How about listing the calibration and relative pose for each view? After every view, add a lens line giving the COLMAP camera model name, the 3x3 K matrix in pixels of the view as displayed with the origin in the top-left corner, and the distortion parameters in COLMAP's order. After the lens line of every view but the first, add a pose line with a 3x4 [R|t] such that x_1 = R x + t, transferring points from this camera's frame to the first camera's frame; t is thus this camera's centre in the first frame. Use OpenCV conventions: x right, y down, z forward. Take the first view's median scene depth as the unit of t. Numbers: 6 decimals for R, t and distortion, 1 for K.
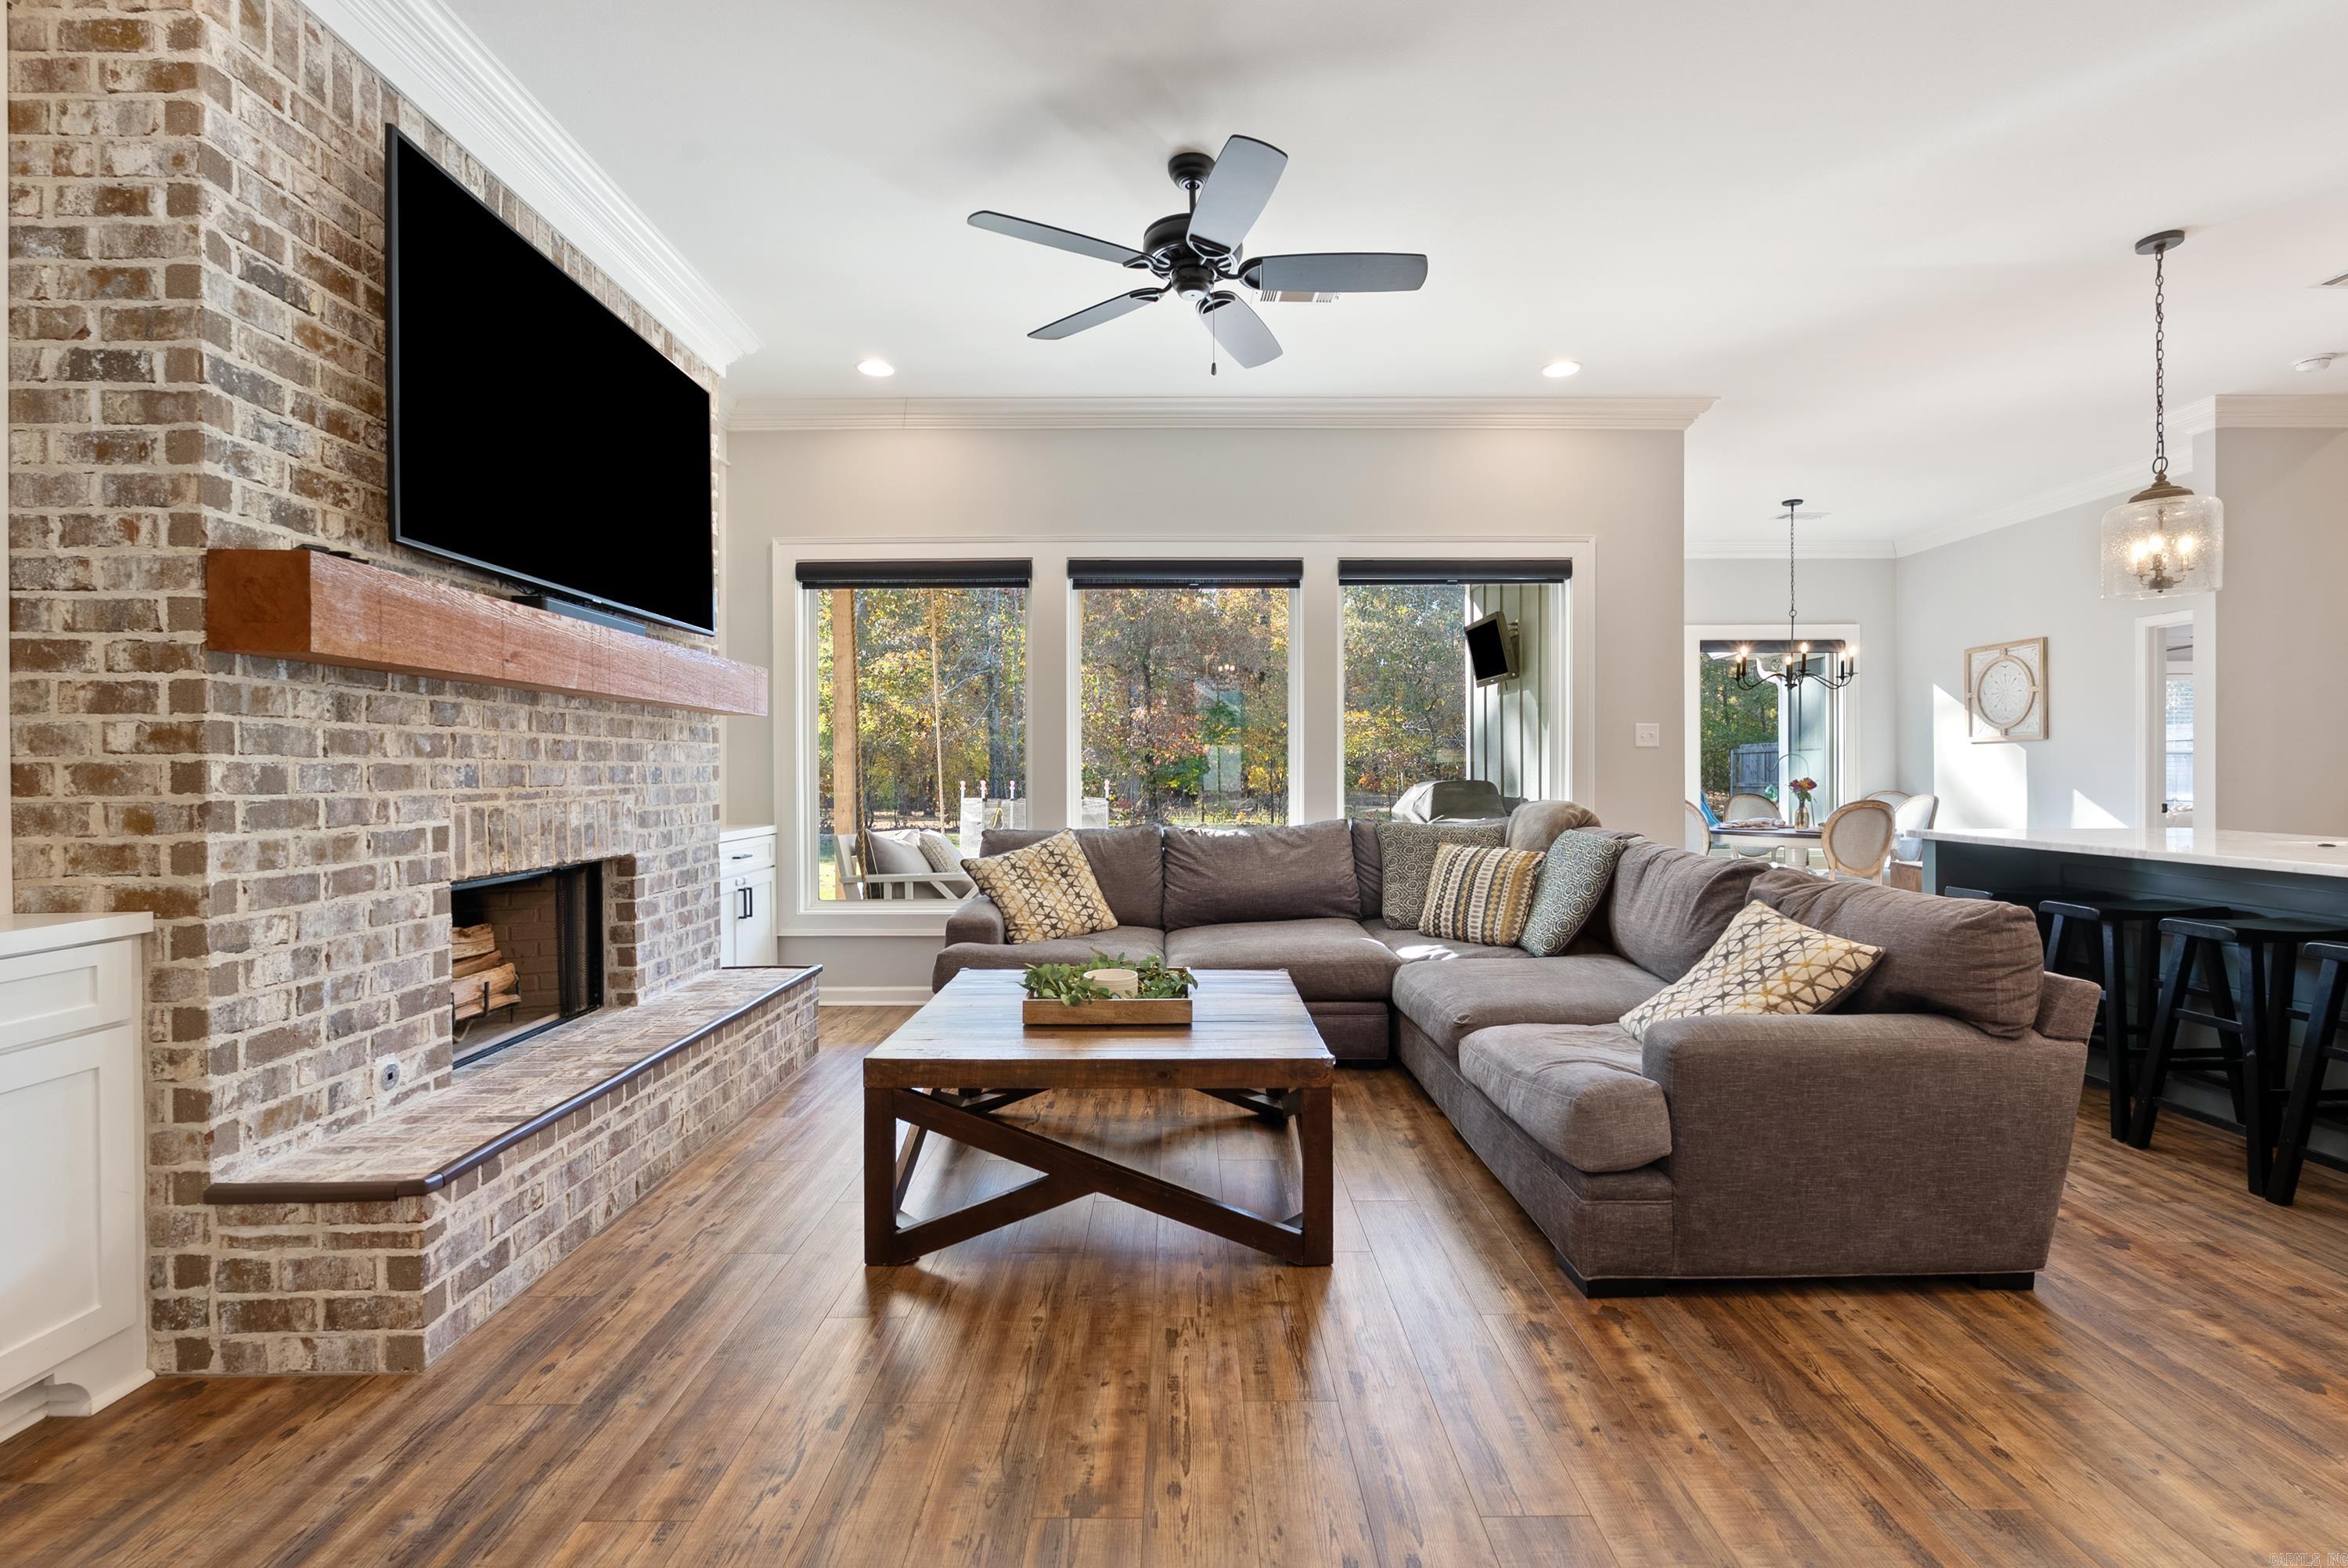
lens RADIAL K [[1042.7, 0, 1172.2], [0, 1042.7, 776.6], [0, 0, 1]] dist [-0.005344, 0.000849]
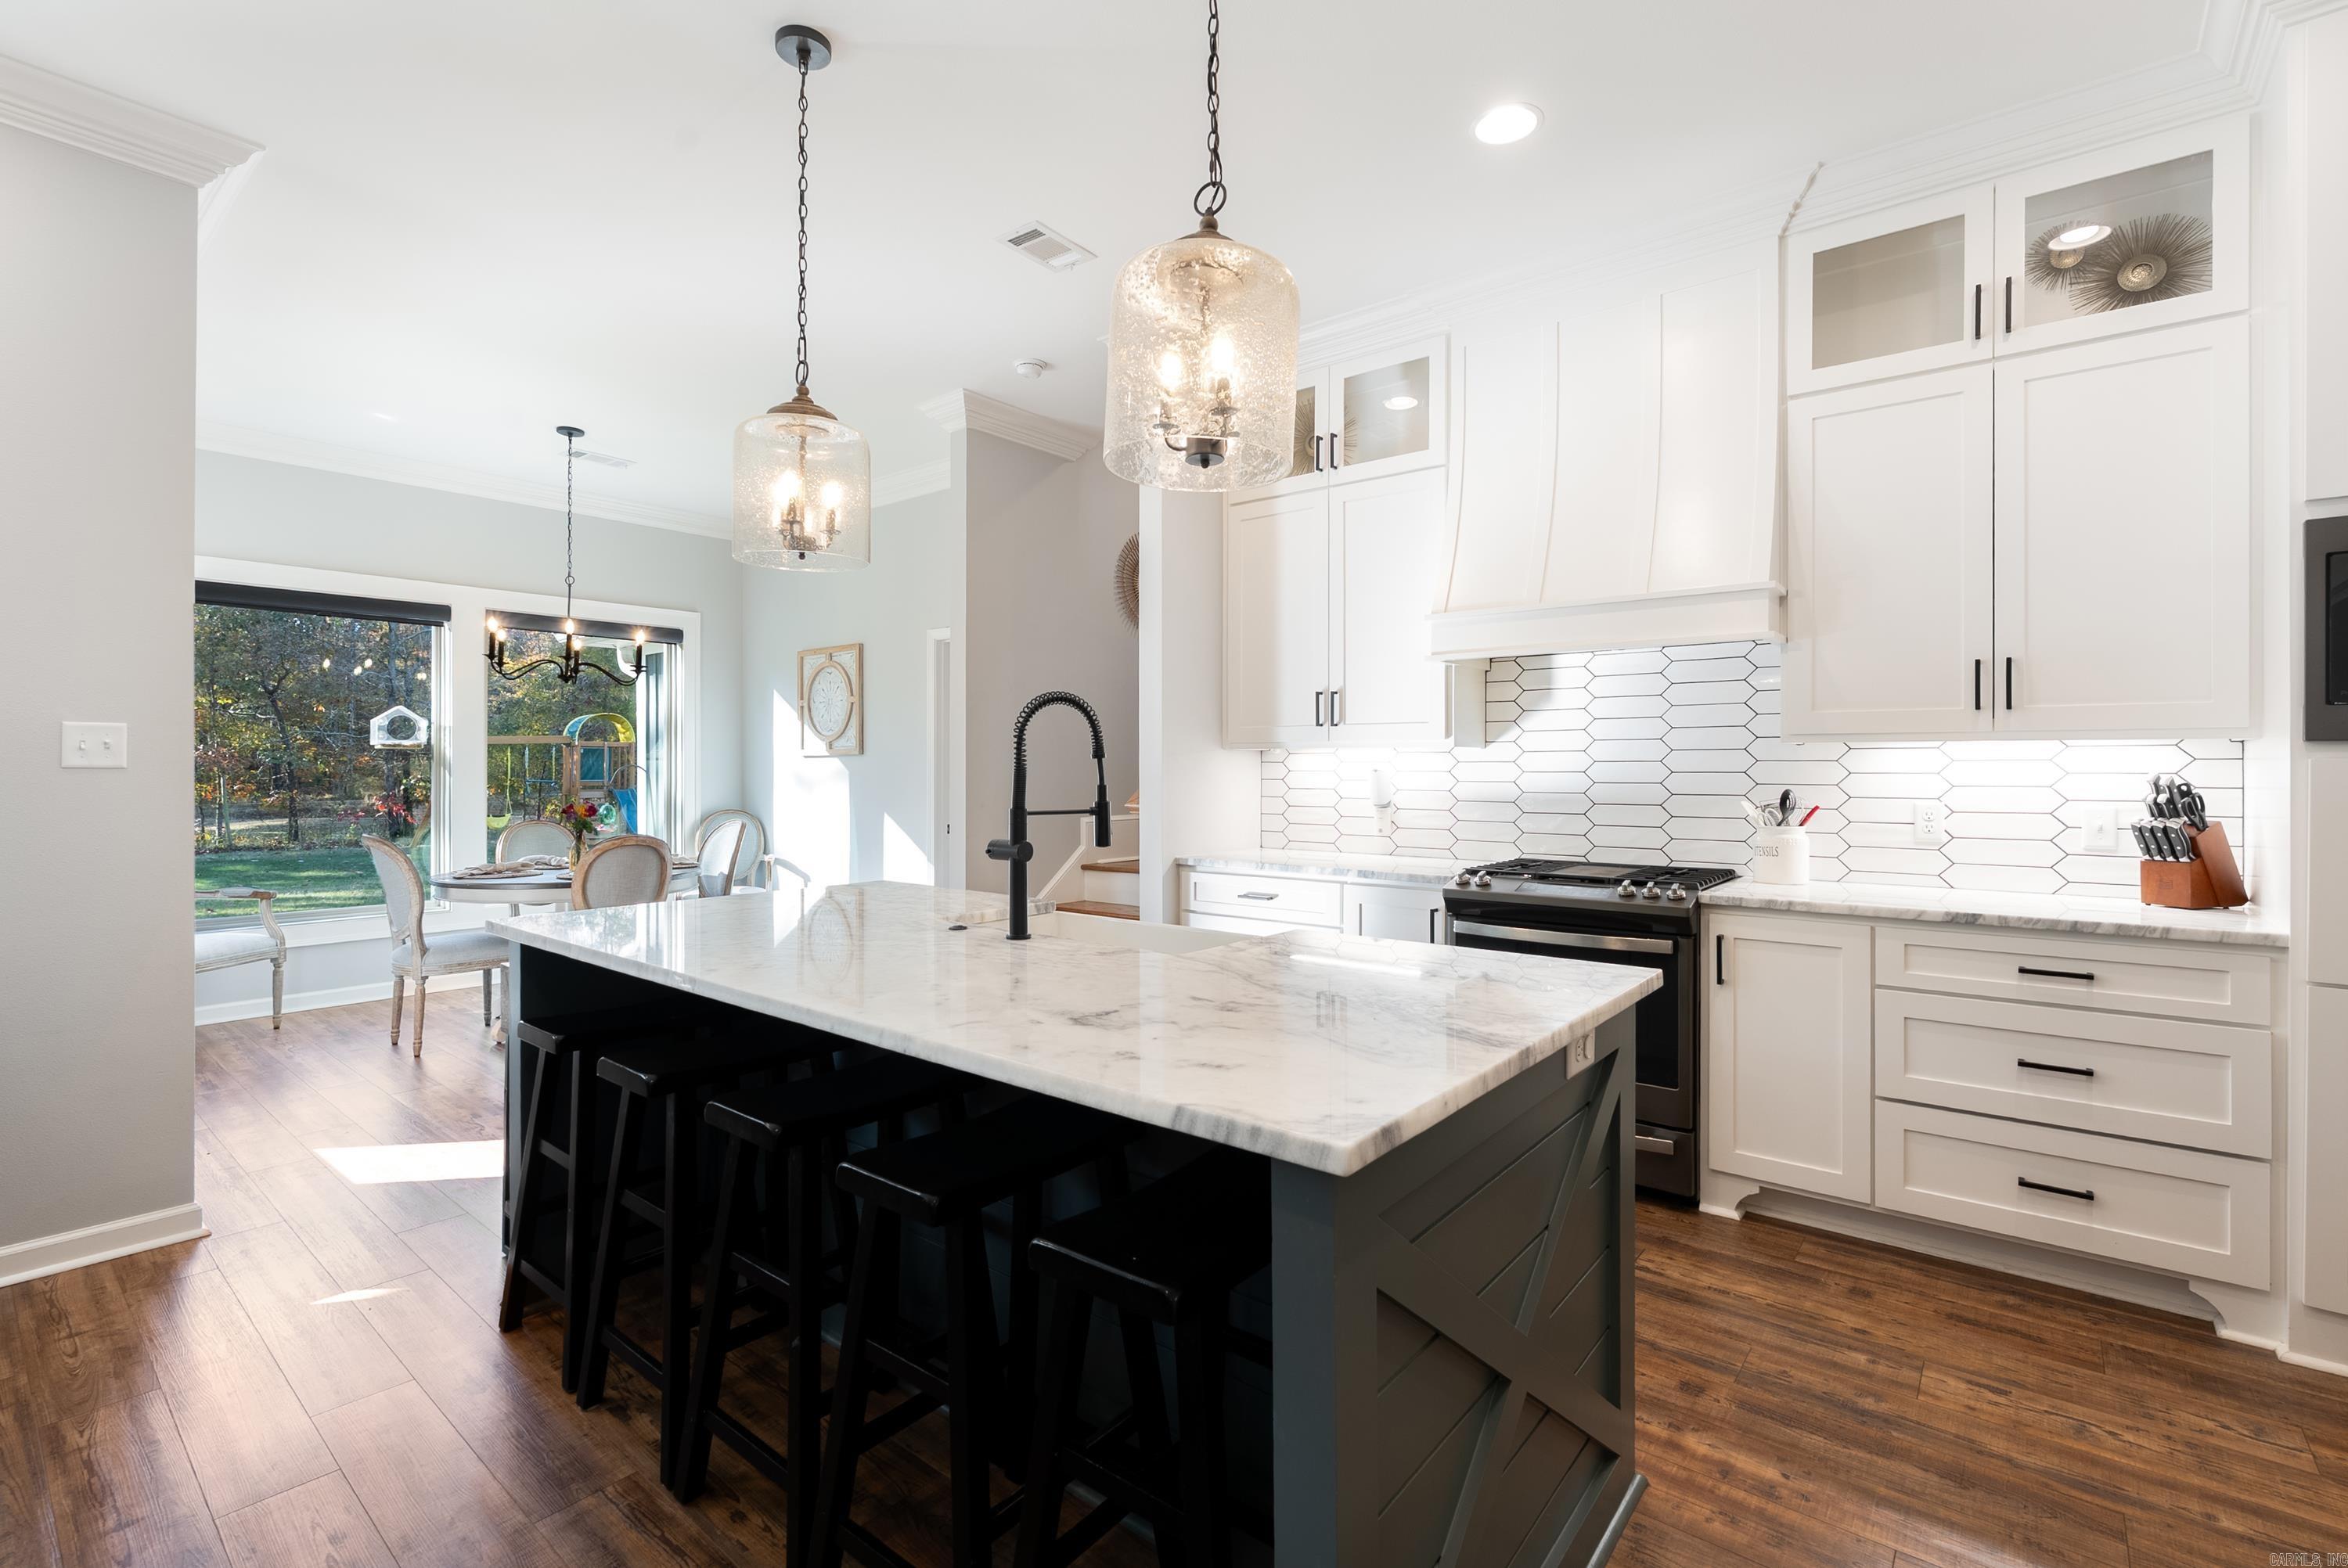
lens RADIAL K [[1042.7, 0, 1178.6], [0, 1042.7, 768.5], [0, 0, 1]] dist [-0.005344, 0.000849]
pose [[0.629613, 0.003719, 0.776900, 0.493146], [-0.000022, 0.999989, -0.004769, -0.031478], [-0.776909, 0.002985, 0.629606, 0.325029]]
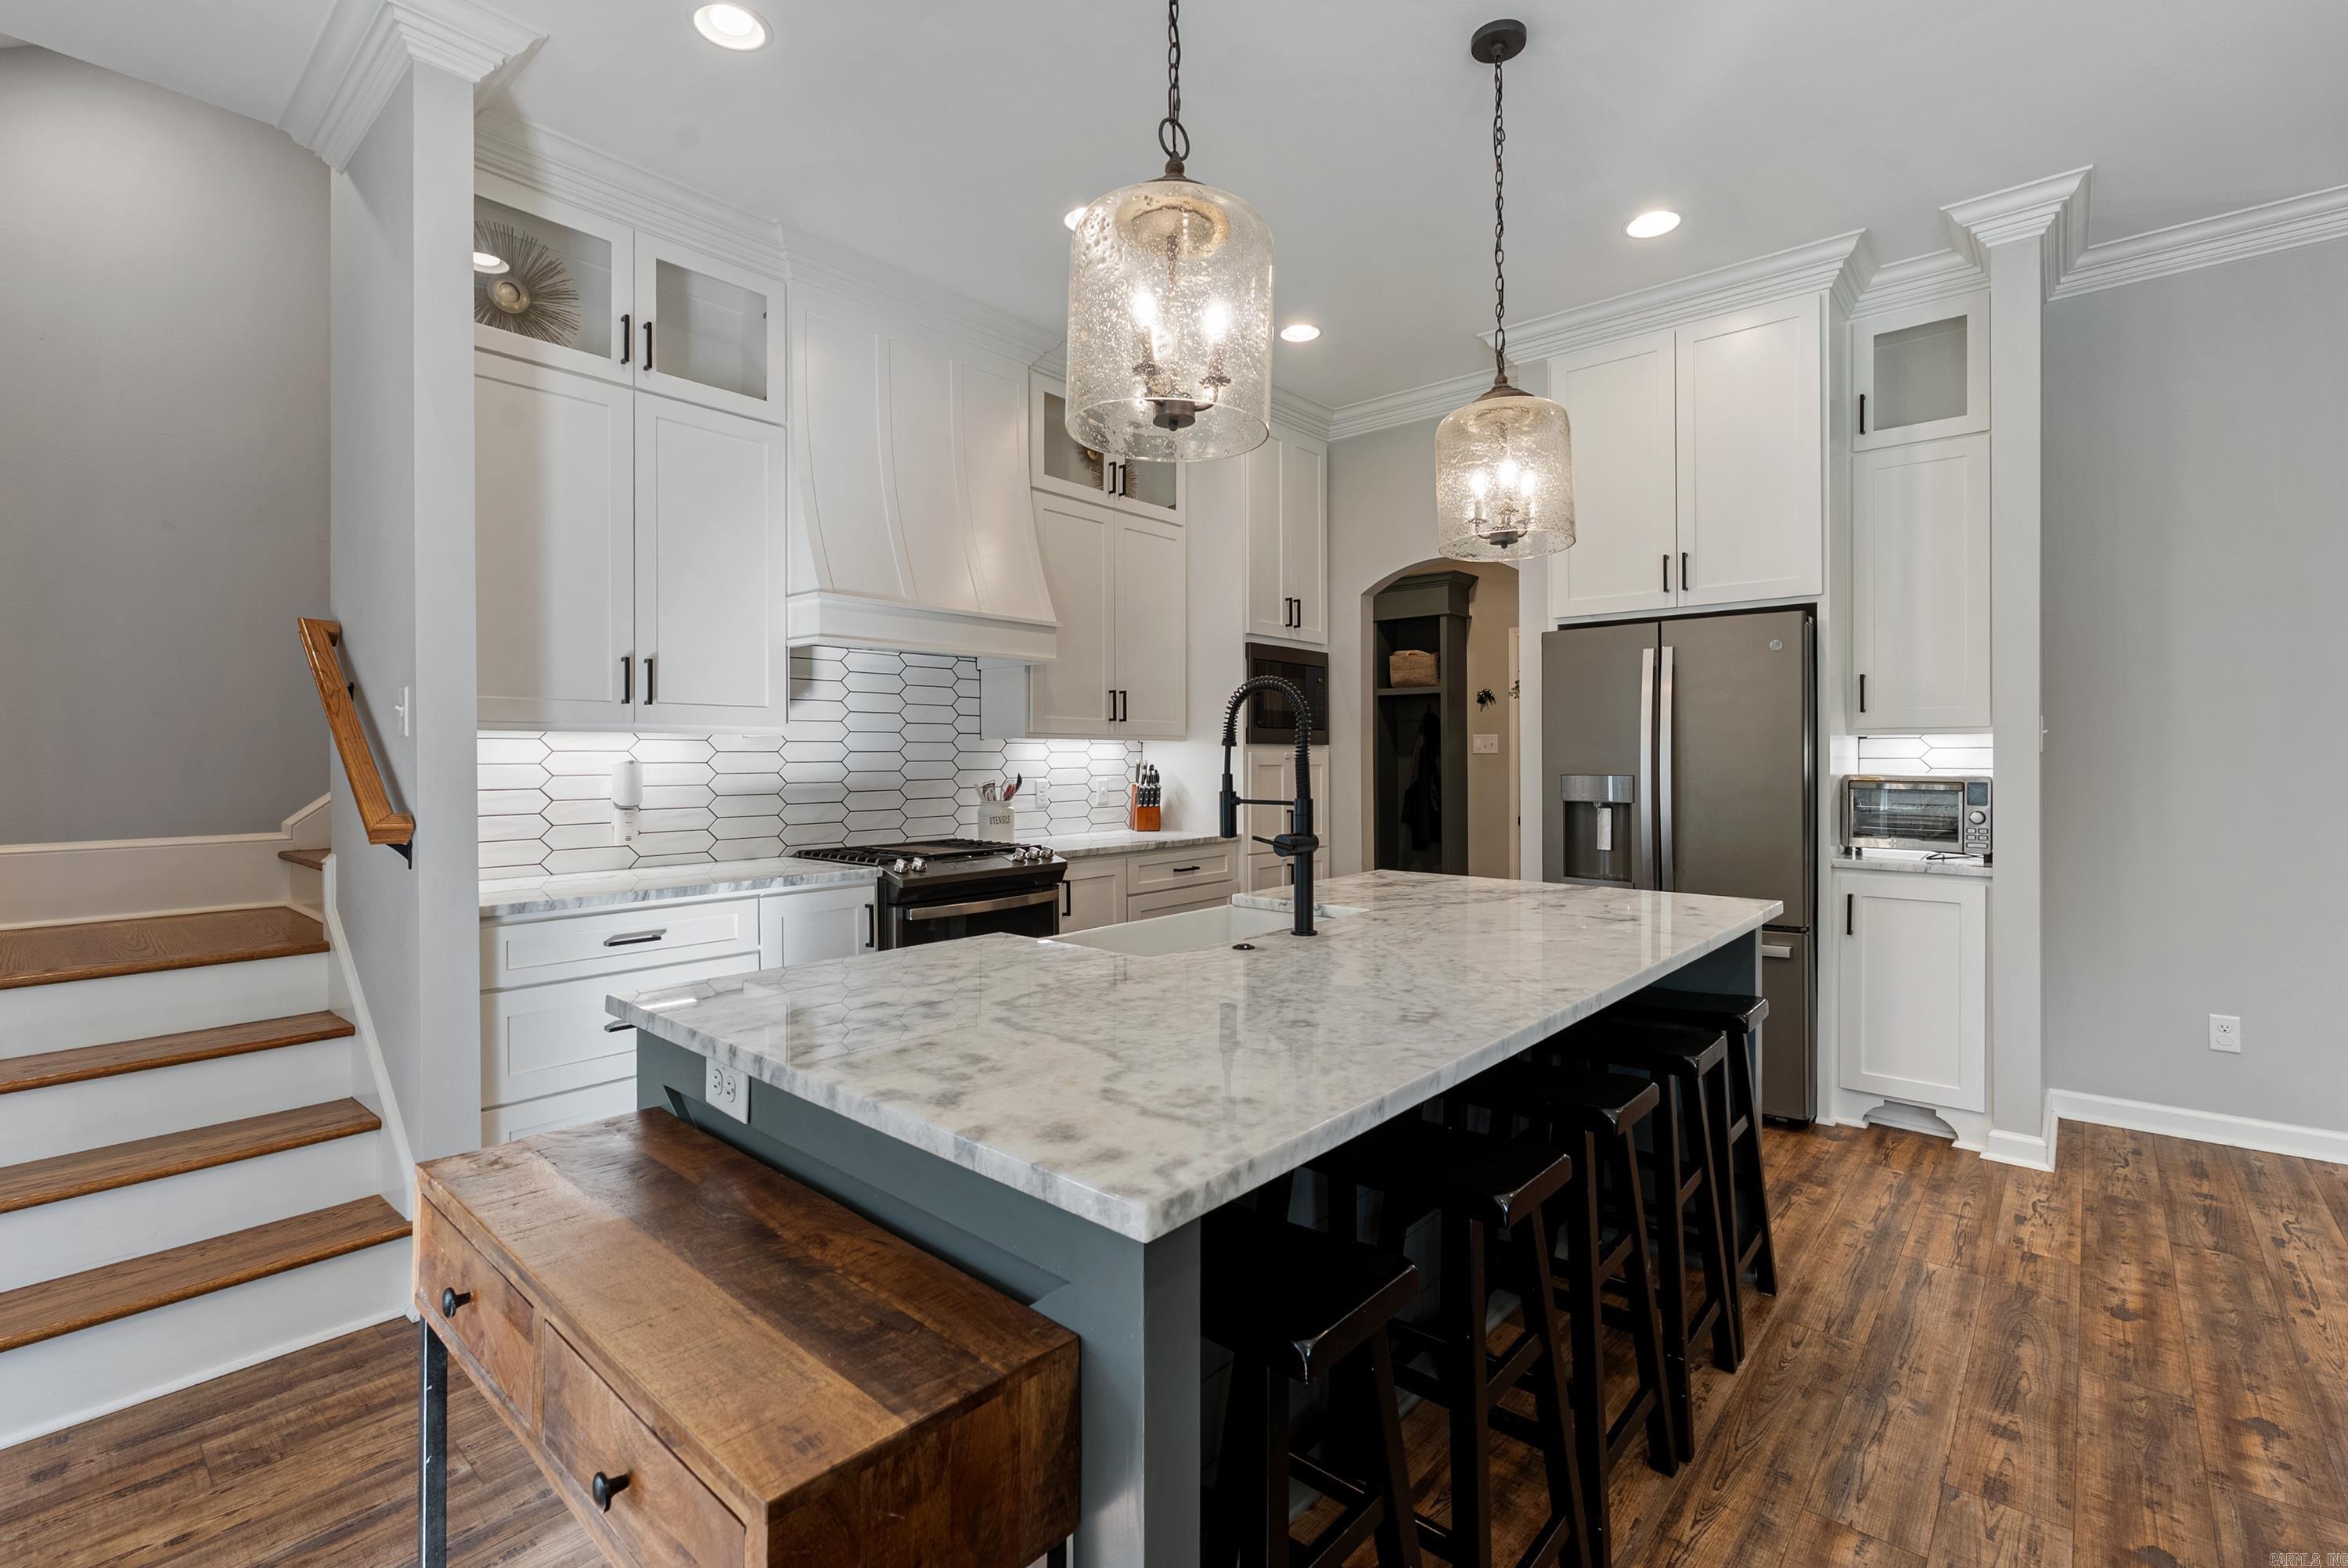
lens RADIAL K [[1042.7, 0, 1161.3], [0, 1042.7, 767.5], [0, 0, 1]] dist [-0.005344, 0.000849]
pose [[-0.747986, 0.000336, 0.663714, 0.565745], [0.009158, 0.999910, 0.009815, -0.034176], [-0.663651, 0.013420, -0.747922, 1.133646]]
